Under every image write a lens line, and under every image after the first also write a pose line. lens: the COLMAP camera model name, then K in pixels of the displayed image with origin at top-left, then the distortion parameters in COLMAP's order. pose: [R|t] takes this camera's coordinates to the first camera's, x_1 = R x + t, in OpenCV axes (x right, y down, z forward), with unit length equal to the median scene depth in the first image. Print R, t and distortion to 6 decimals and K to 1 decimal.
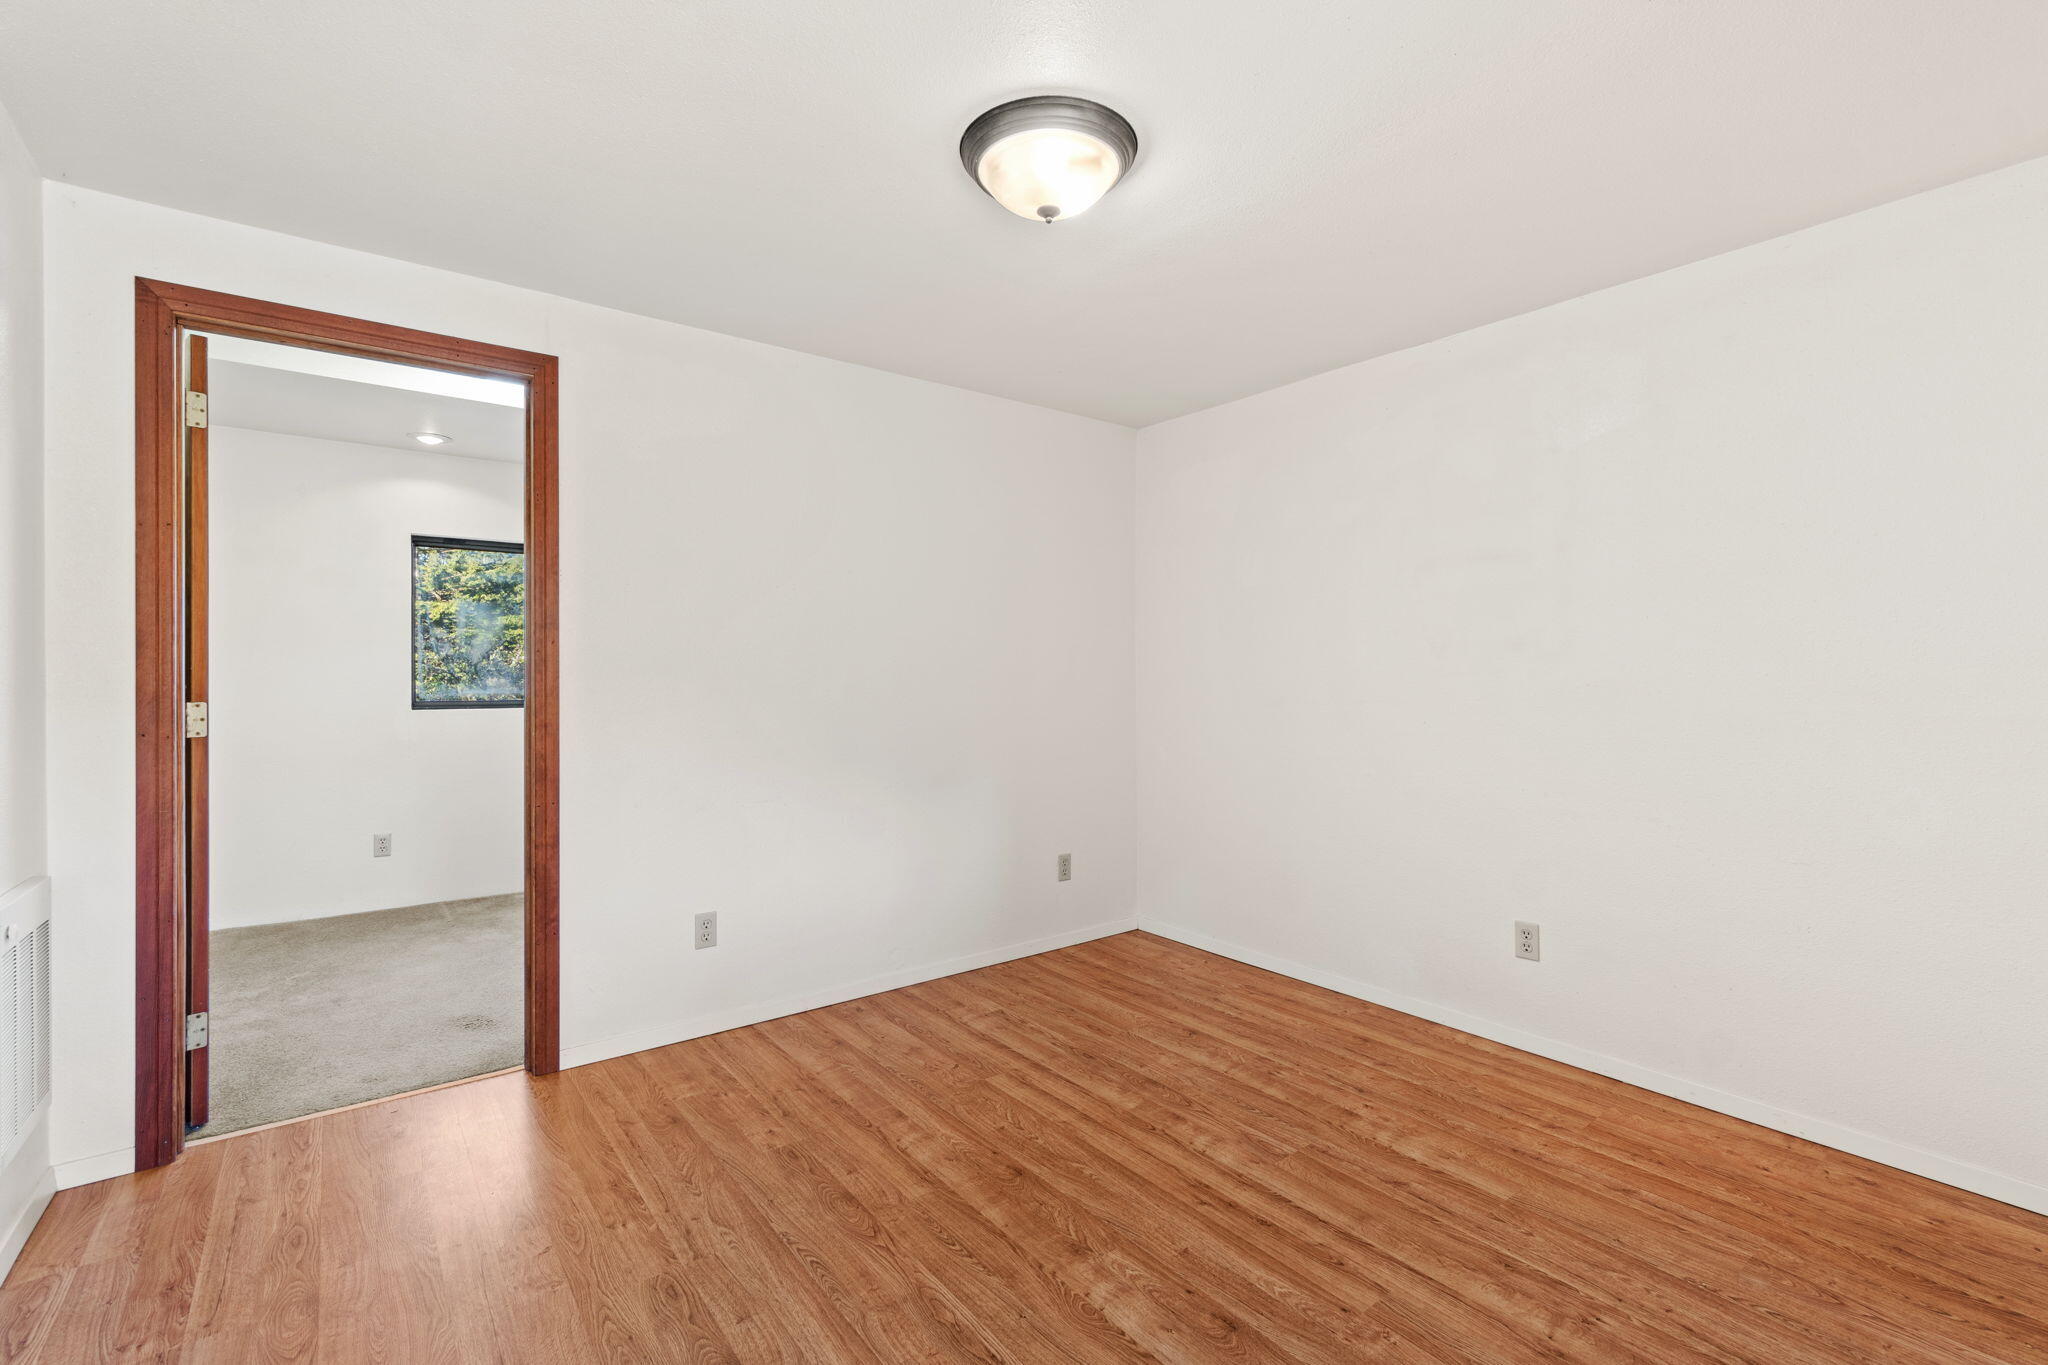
lens RADIAL K [[912.7, 0, 1020.2], [0, 912.7, 669.4], [0, 0, 1]] dist [-0.000600, 0.000748]
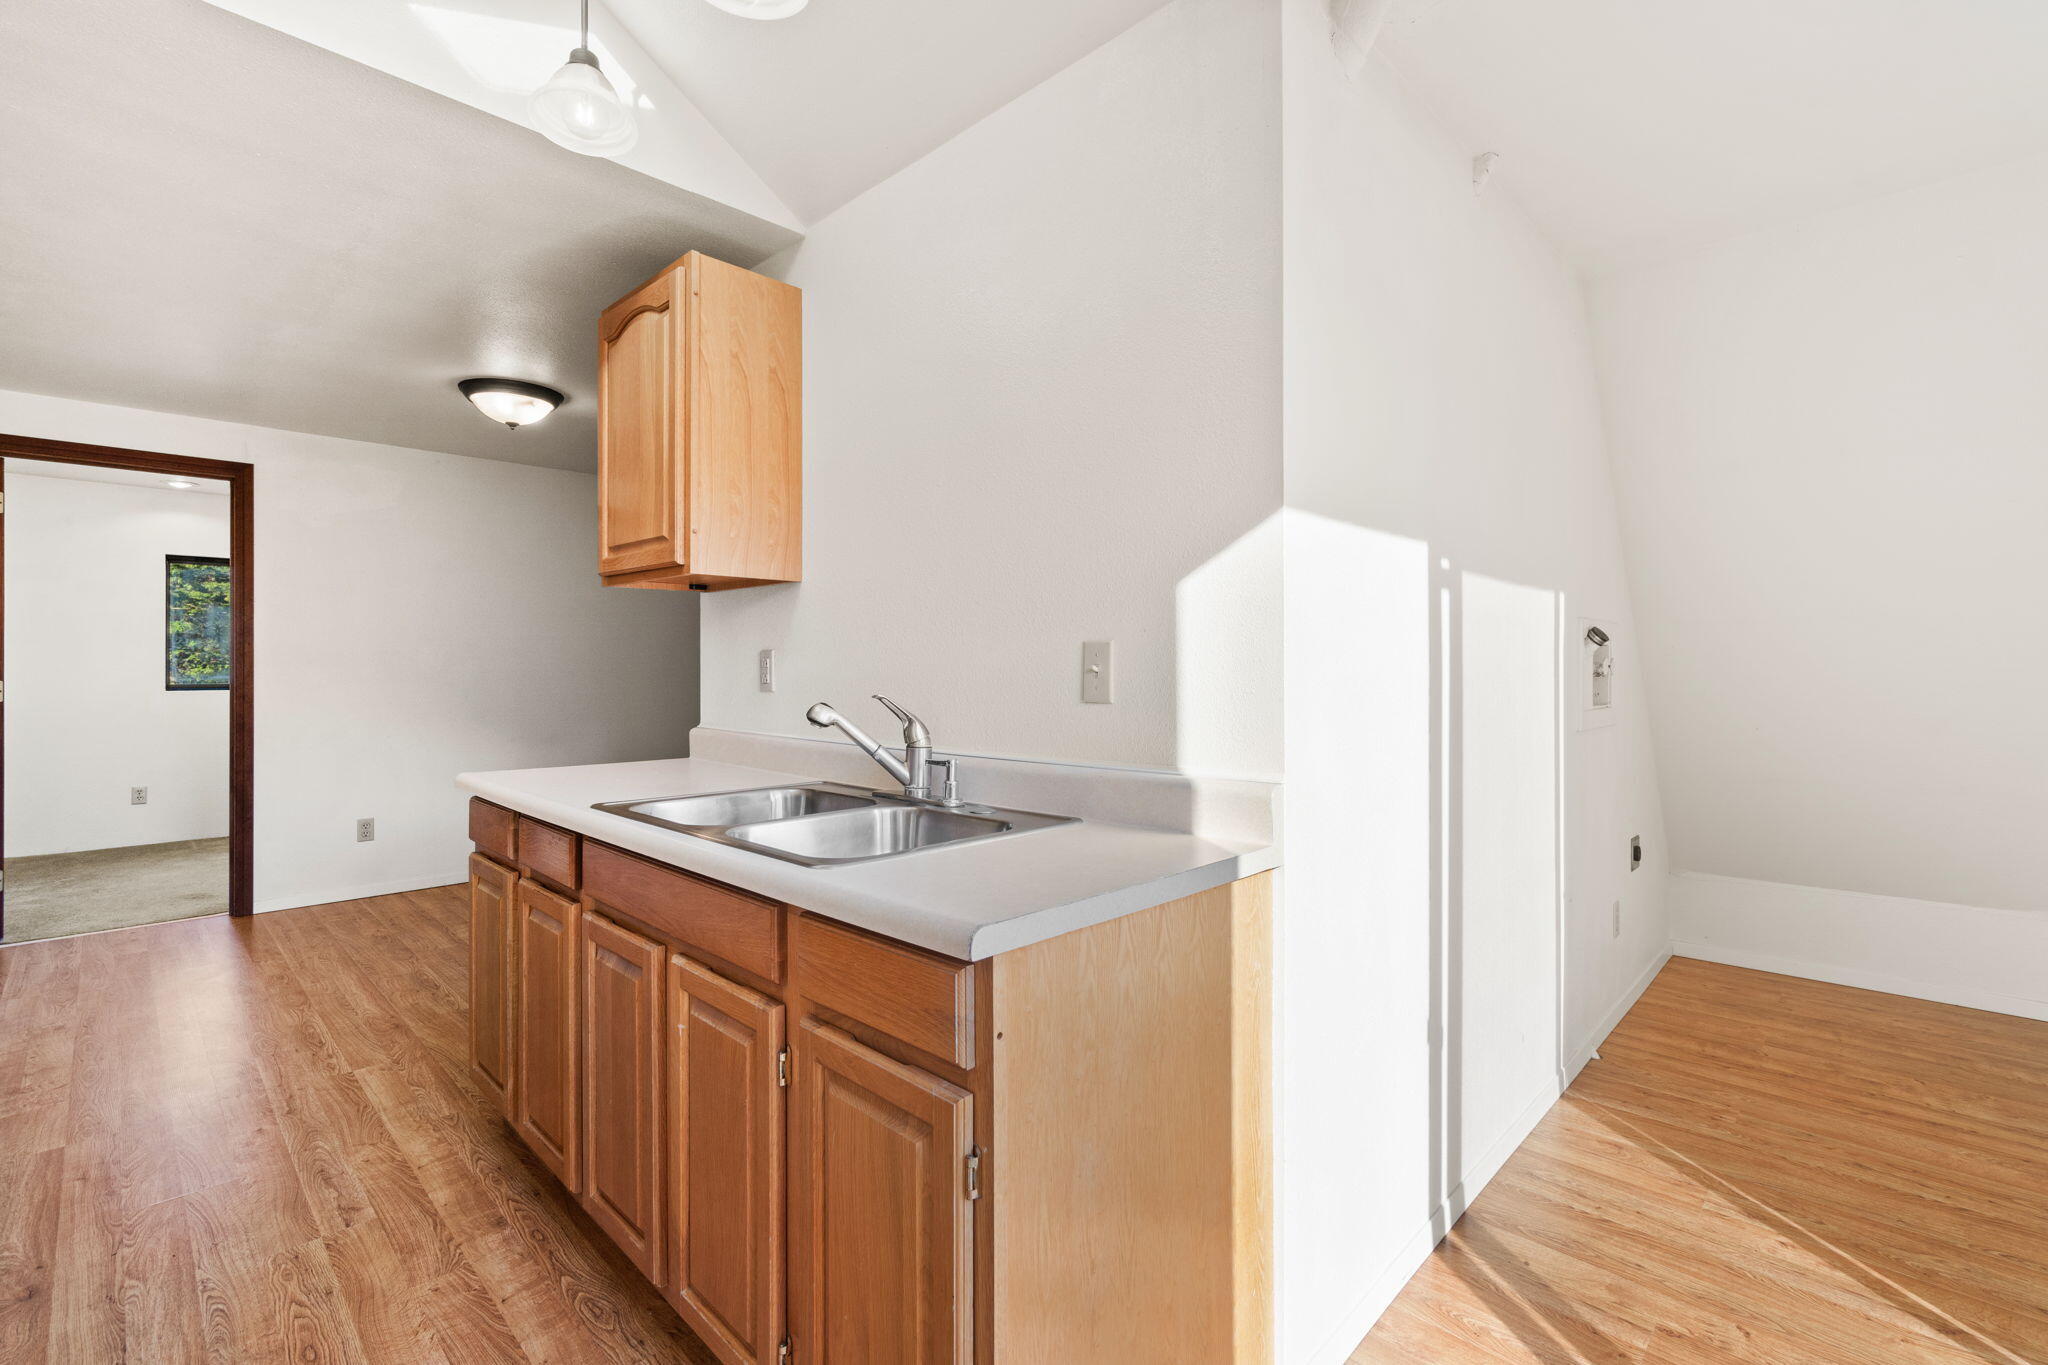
lens RADIAL K [[912.7, 0, 1020.2], [0, 912.7, 669.4], [0, 0, 1]] dist [-0.000600, 0.000748]
pose [[0.990299, 0.007541, 0.138746, 0.593139], [-0.007972, 0.999965, 0.002552, -0.000233], [-0.138722, -0.003633, 0.990325, -0.754682]]
